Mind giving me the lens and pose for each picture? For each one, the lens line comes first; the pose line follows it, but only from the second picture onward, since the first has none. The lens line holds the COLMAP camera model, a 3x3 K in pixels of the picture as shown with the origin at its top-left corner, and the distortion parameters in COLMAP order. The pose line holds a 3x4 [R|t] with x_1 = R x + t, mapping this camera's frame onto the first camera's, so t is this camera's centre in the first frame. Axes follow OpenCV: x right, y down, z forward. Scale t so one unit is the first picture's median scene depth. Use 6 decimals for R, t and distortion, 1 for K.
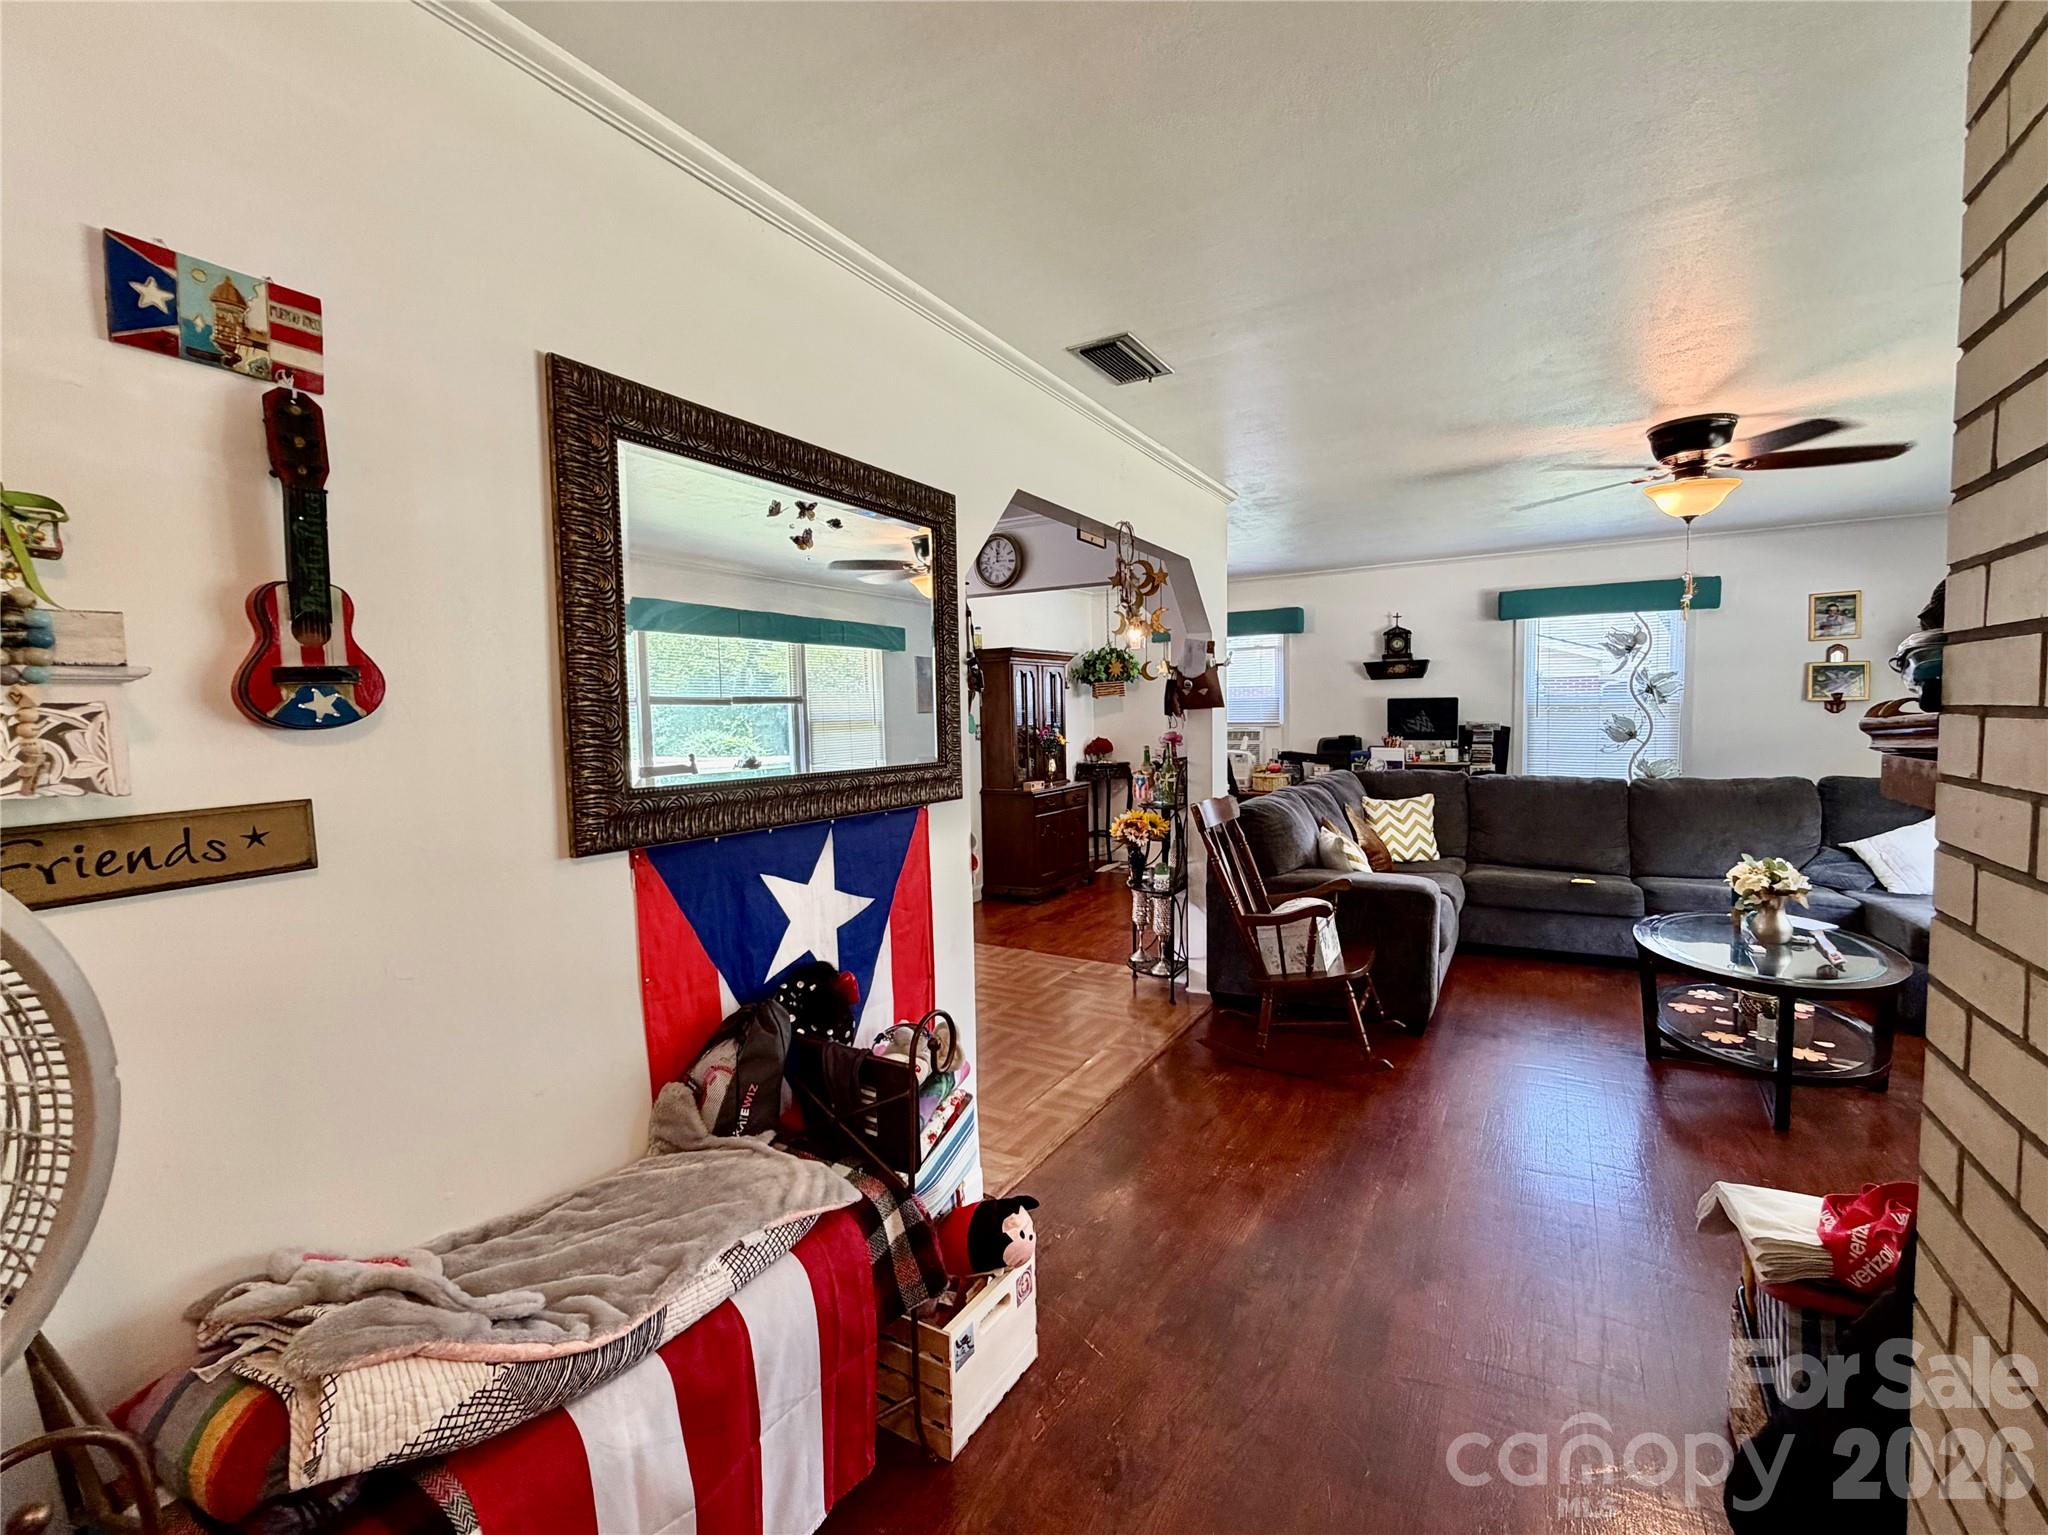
lens RADIAL K [[839.6, 0, 1029.2], [0, 839.6, 772.8], [0, 0, 1]] dist [-0.000629, 0.000375]
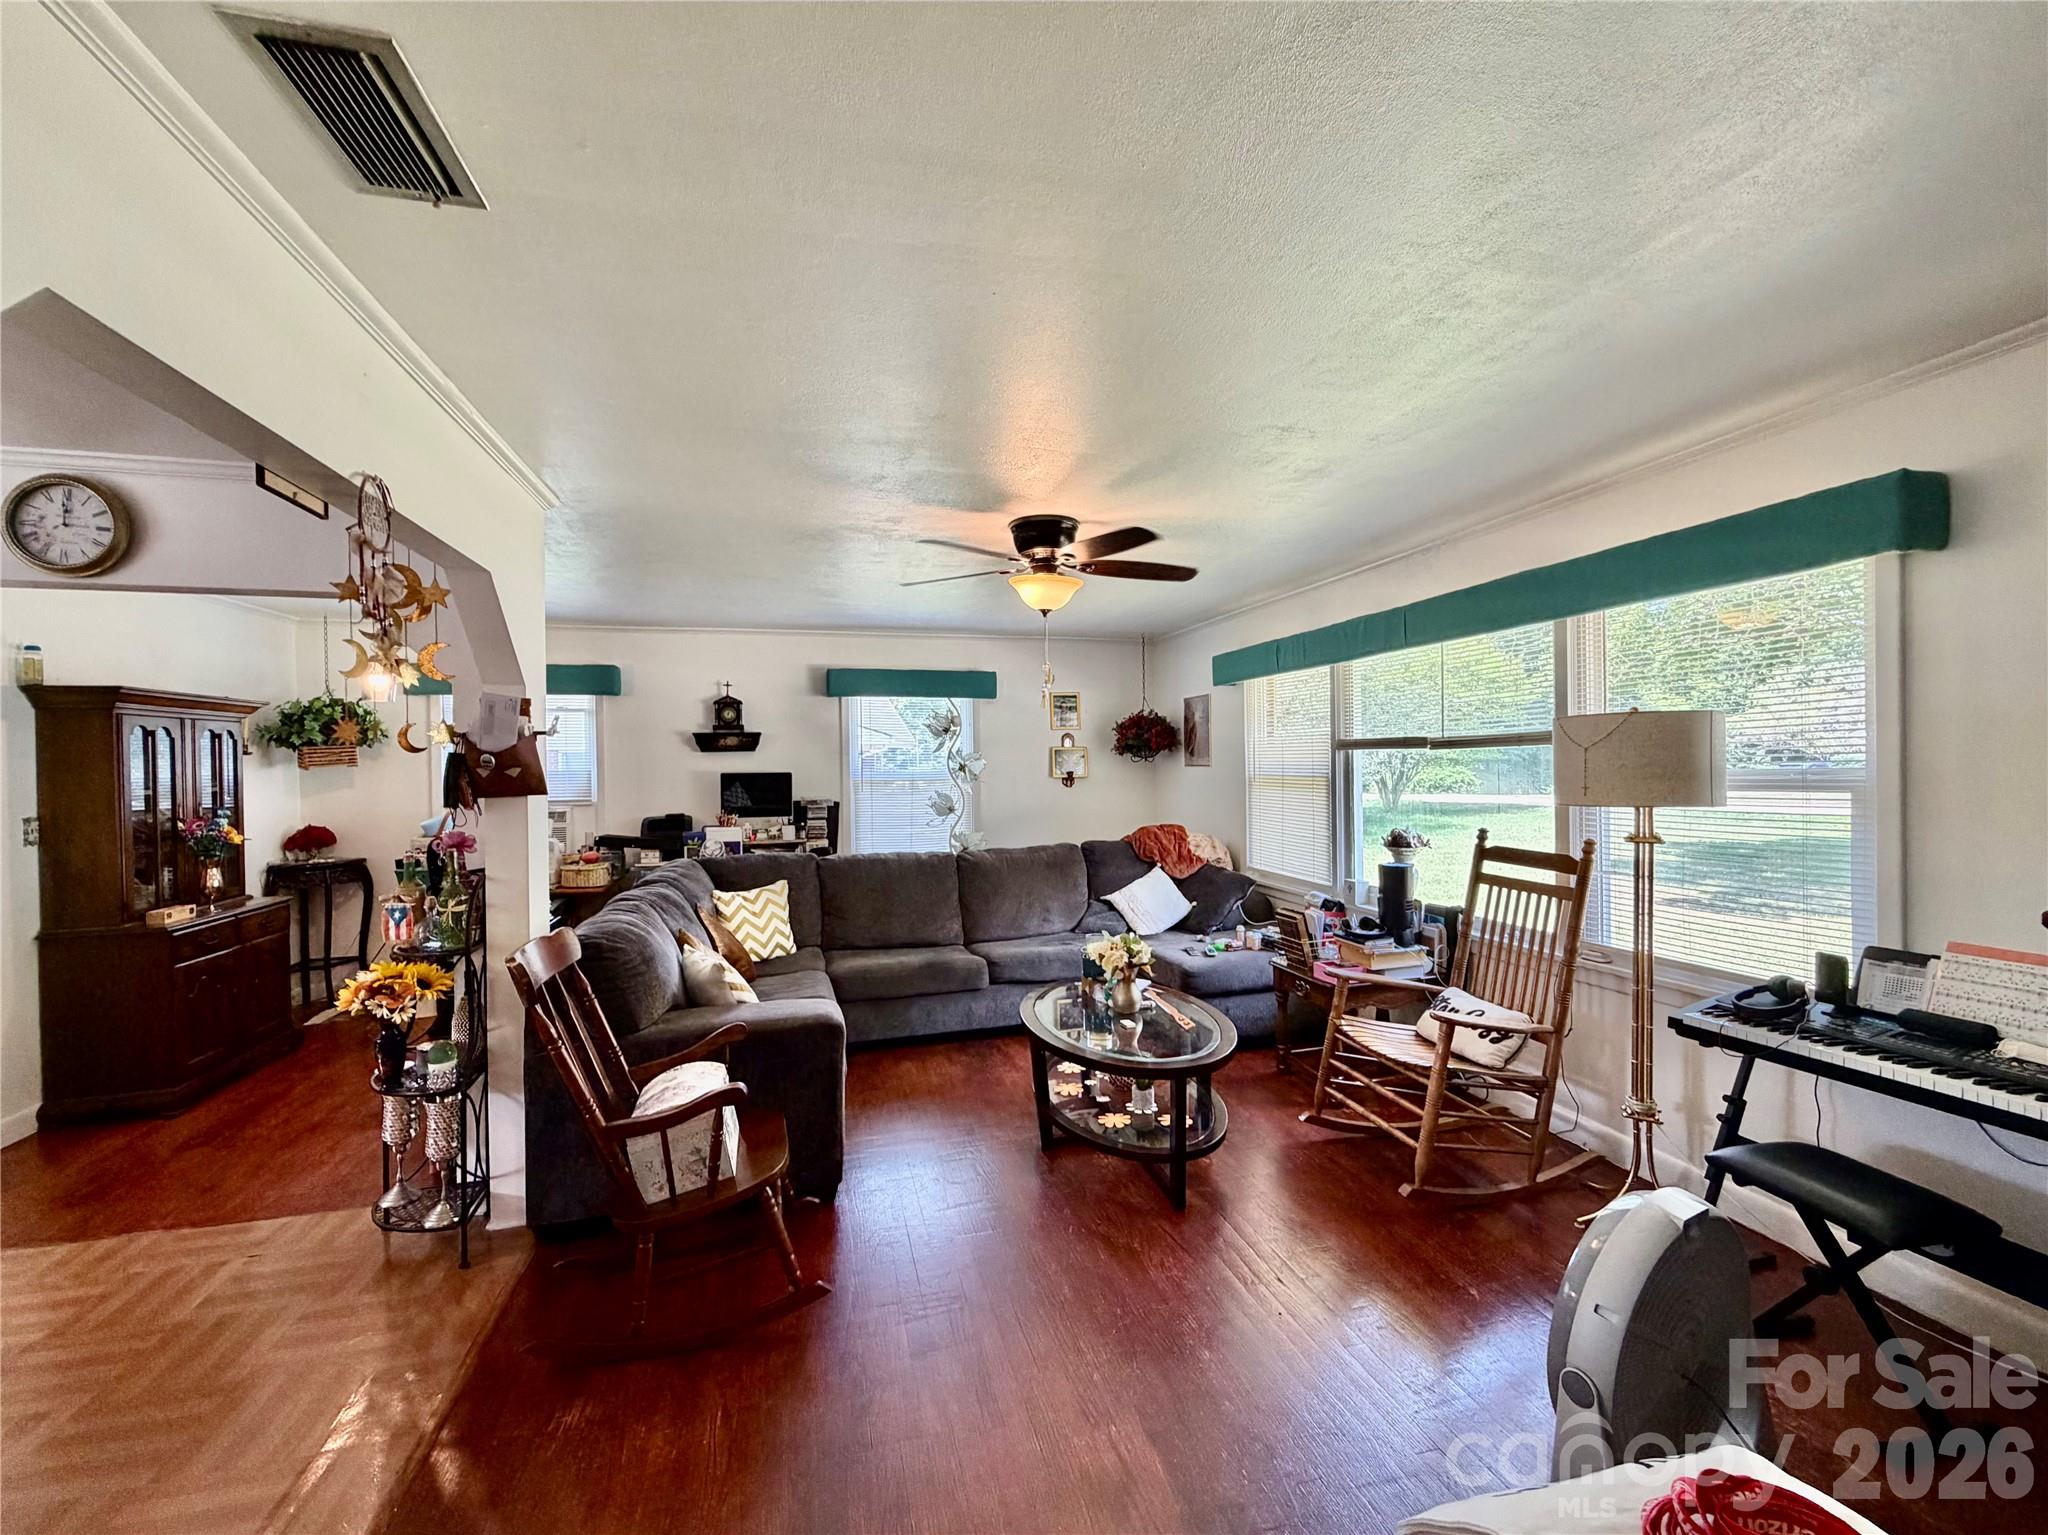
lens RADIAL K [[839.6, 0, 1012.7], [0, 839.6, 770.5], [0, 0, 1]] dist [-0.000629, 0.000375]
pose [[0.710765, 0.005263, 0.703410, 0.013870], [0.052682, 0.996765, -0.060690, -0.025956], [-0.701454, 0.080194, 0.708189, 0.176699]]
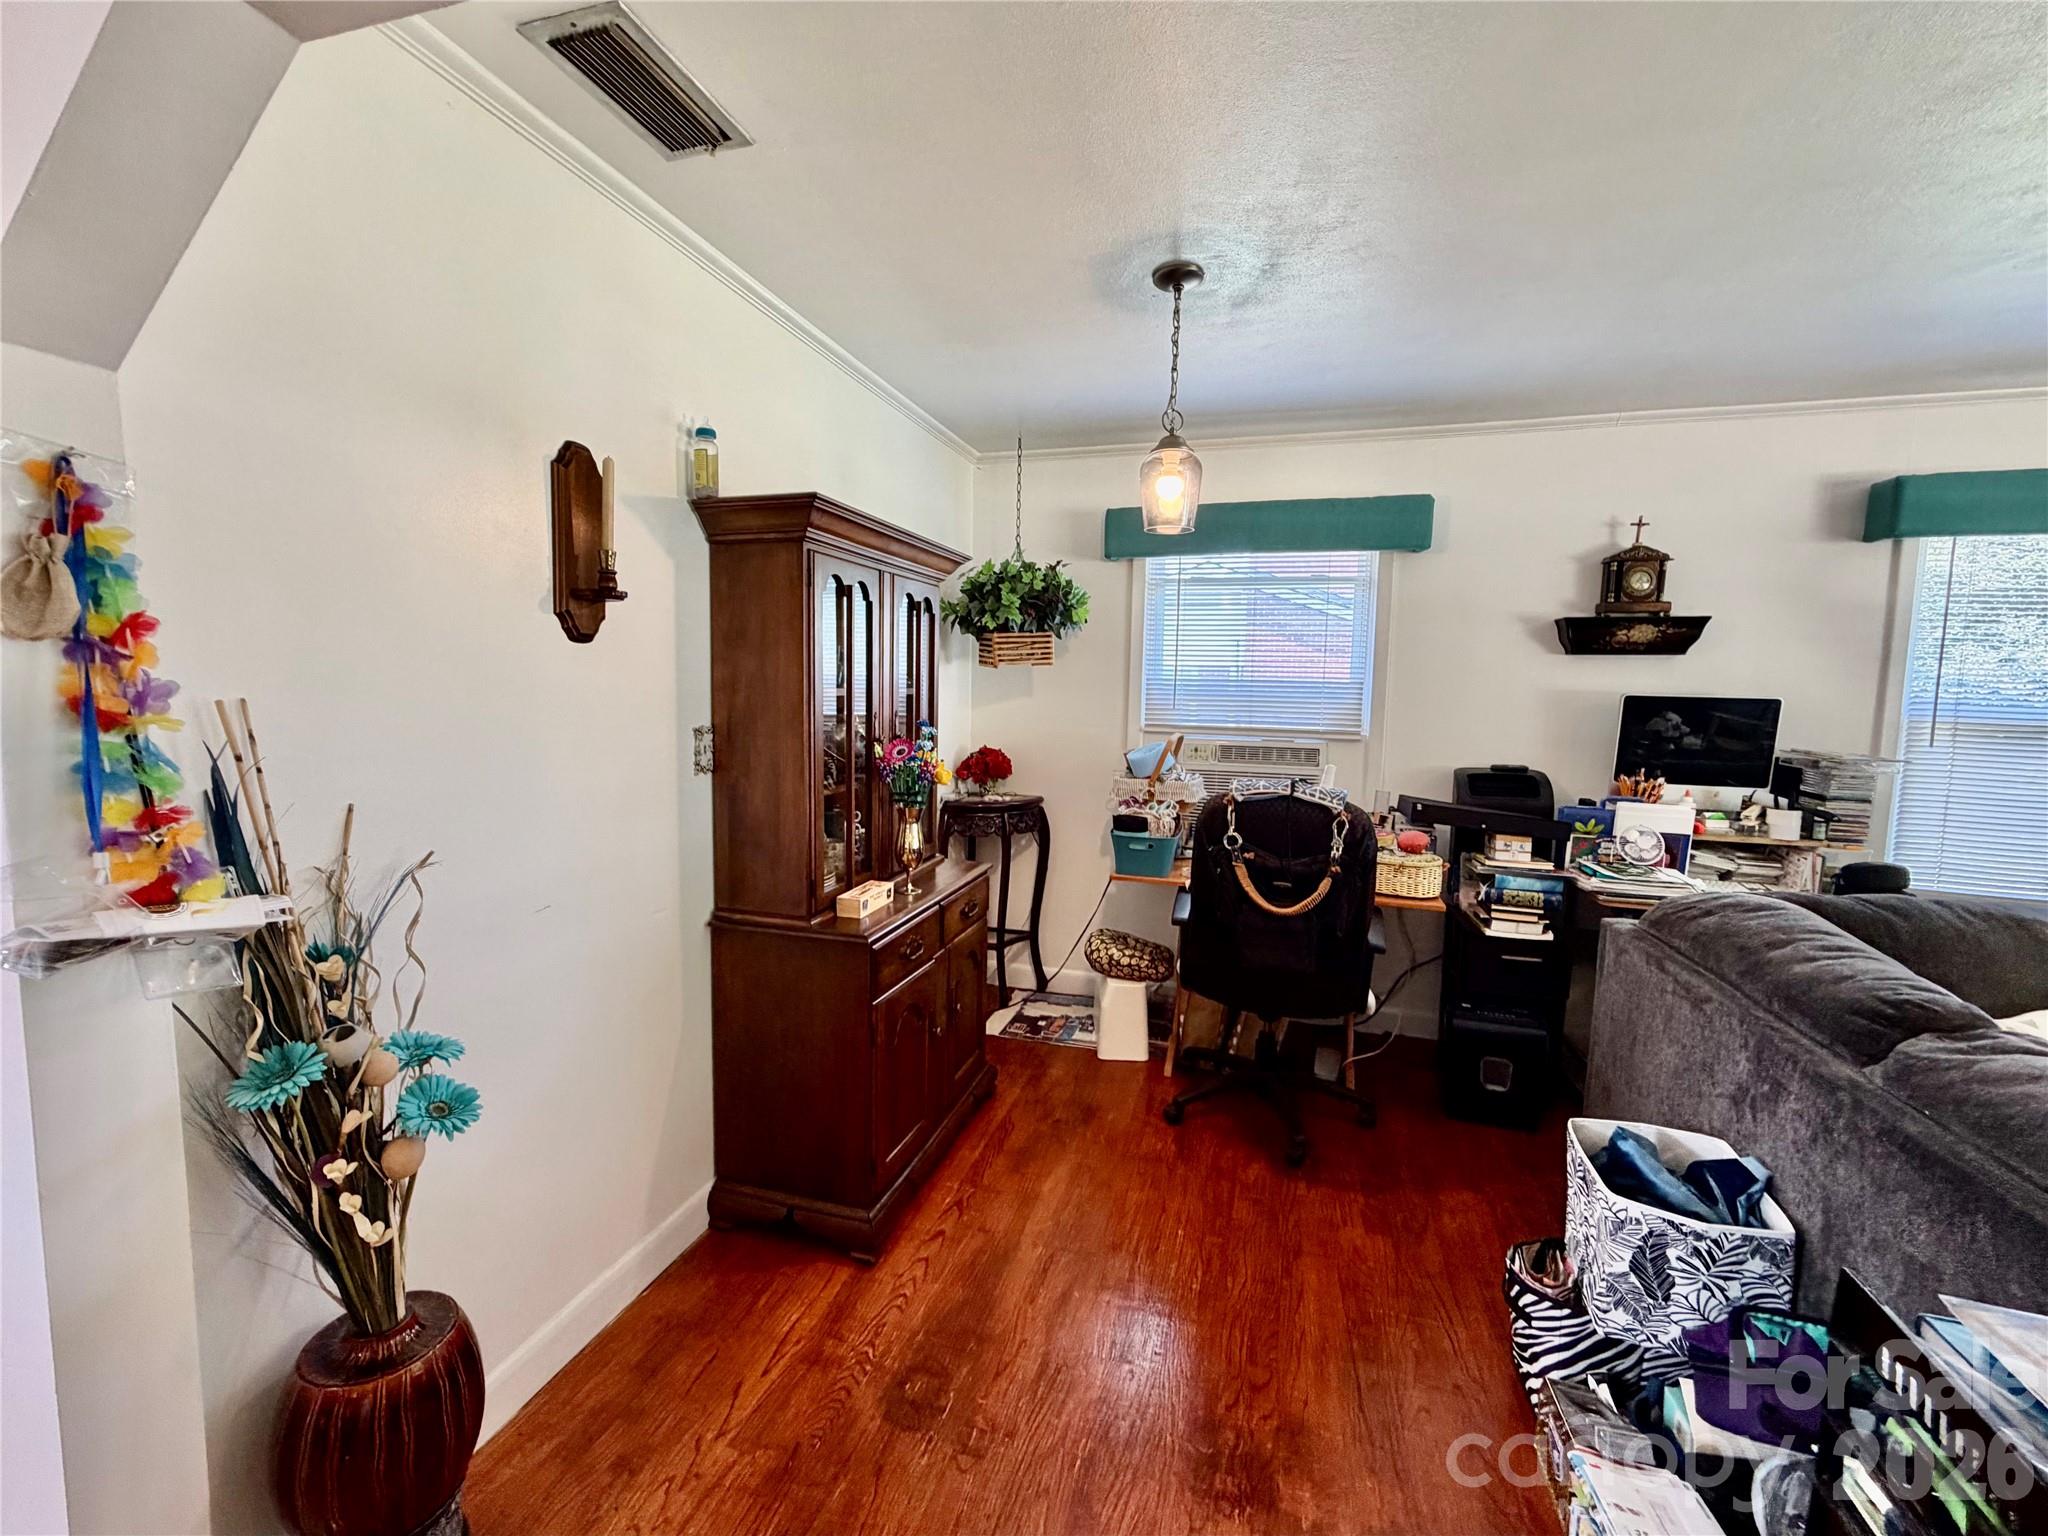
lens RADIAL K [[839.6, 0, 1006.4], [0, 839.6, 762.9], [0, 0, 1]] dist [-0.000629, 0.000375]
pose [[0.974278, 0.020317, 0.224431, -0.023680], [-0.024052, 0.999614, 0.013922, -0.066295], [-0.224061, -0.018962, 0.974391, 0.844283]]
